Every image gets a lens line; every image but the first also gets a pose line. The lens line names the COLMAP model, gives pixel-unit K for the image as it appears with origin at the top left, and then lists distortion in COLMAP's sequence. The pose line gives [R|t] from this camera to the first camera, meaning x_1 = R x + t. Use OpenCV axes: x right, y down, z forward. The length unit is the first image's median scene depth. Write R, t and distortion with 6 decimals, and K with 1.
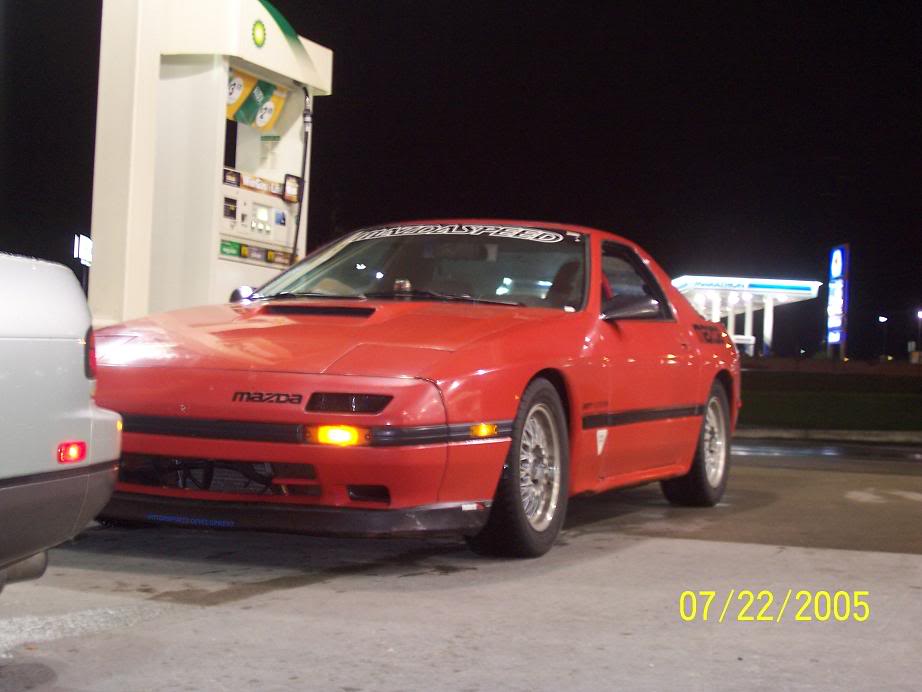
lens RADIAL K [[1692.6, 0, 461.0], [0, 1692.6, 346.0], [0, 0, 1]] dist [-0.054258, -0.114897]
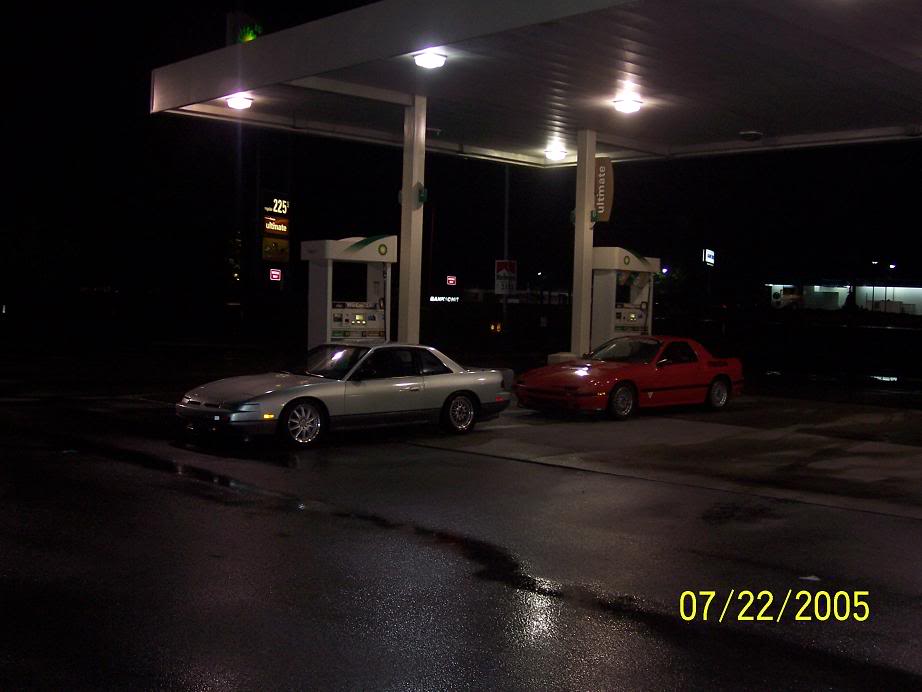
lens RADIAL K [[1107.3, 0, 461.0], [0, 1107.3, 346.0], [0, 0, 1]] dist [-0.146133, 0.071910]
pose [[0.890717, 0.001974, -0.454555, 0.541057], [0.015775, 0.999254, 0.035250, -0.101348], [0.454285, -0.038569, 0.890021, -0.985333]]
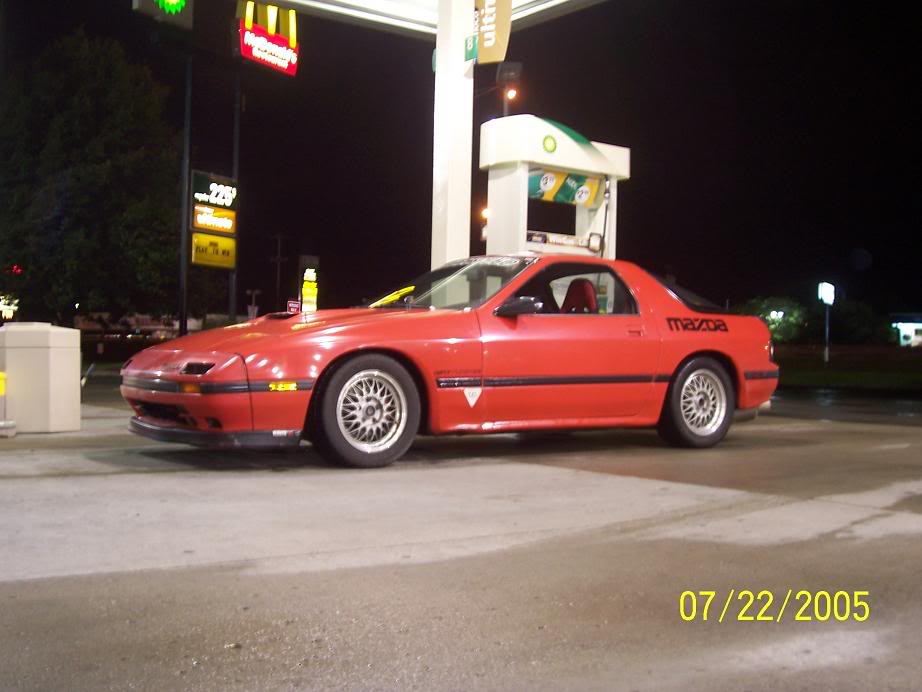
lens RADIAL K [[1107.3, 0, 461.0], [0, 1107.3, 346.0], [0, 0, 1]] dist [-0.146133, 0.071910]
pose [[0.833634, -0.030919, -0.551451, 0.361336], [0.023537, 0.999514, -0.020460, 0.018789], [0.551815, 0.004077, 0.833956, 0.111486]]
